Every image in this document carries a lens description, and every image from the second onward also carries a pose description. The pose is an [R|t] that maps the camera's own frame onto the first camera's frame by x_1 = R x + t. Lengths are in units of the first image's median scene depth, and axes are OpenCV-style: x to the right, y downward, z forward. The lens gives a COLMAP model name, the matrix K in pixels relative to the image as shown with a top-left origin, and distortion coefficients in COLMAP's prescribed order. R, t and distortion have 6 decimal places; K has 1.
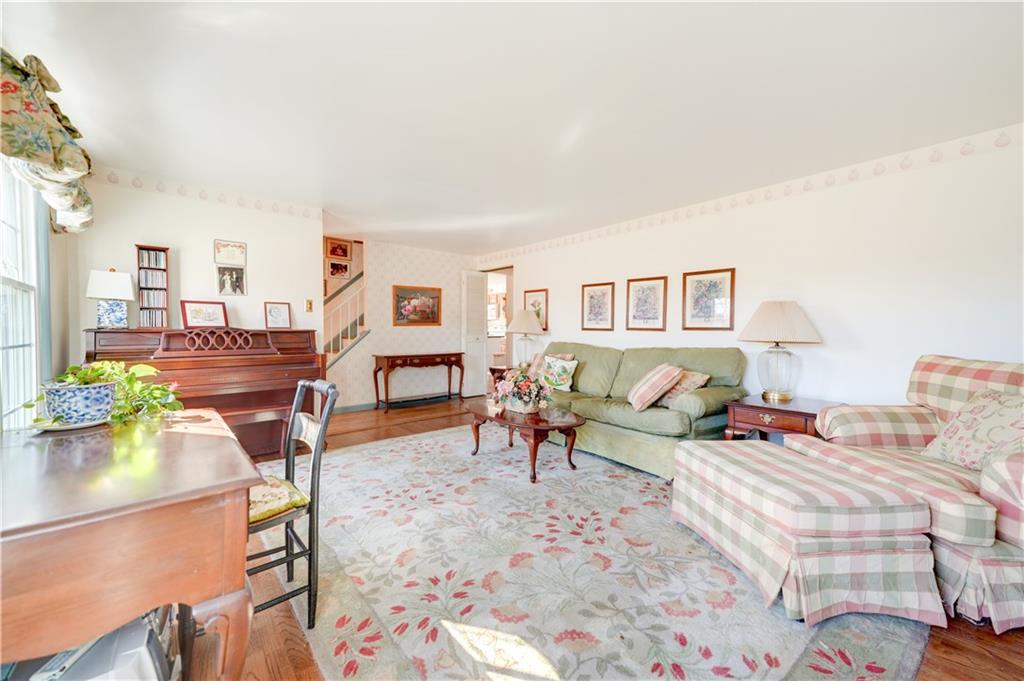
lens RADIAL K [[409.8, 0, 513.9], [0, 409.8, 347.3], [0, 0, 1]] dist [0.020630, -0.000001]
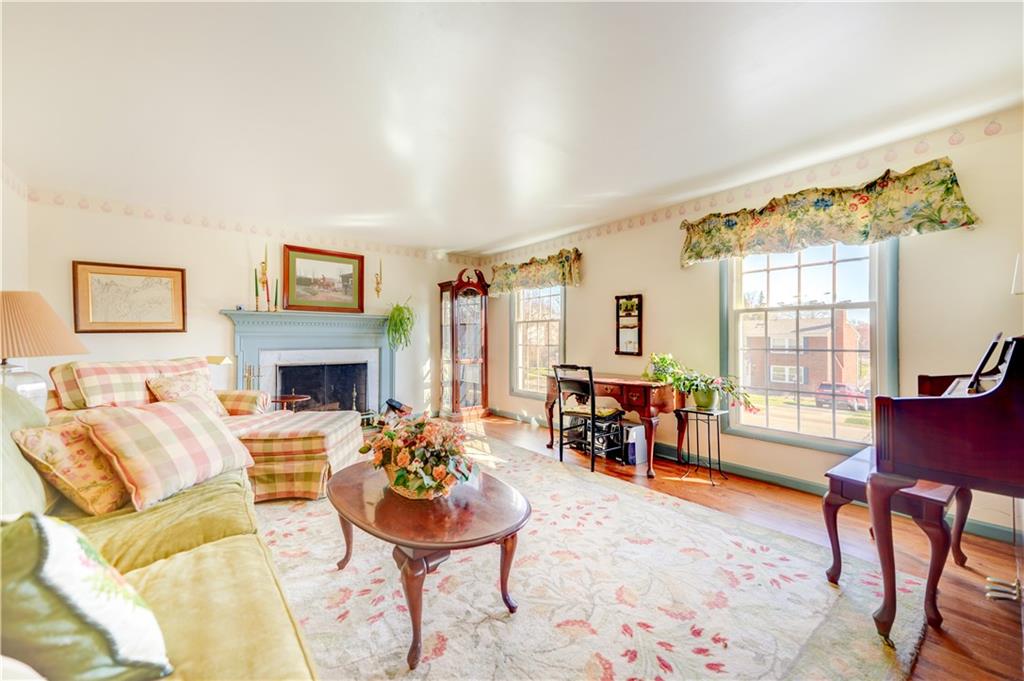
lens RADIAL K [[409.8, 0, 513.9], [0, 409.8, 347.3], [0, 0, 1]] dist [0.020630, -0.000001]
pose [[-0.999871, -0.000300, 0.016056, -0.150300], [0.000530, 0.998664, 0.051674, -0.073511], [-0.016050, 0.051676, -0.998535, 2.027055]]
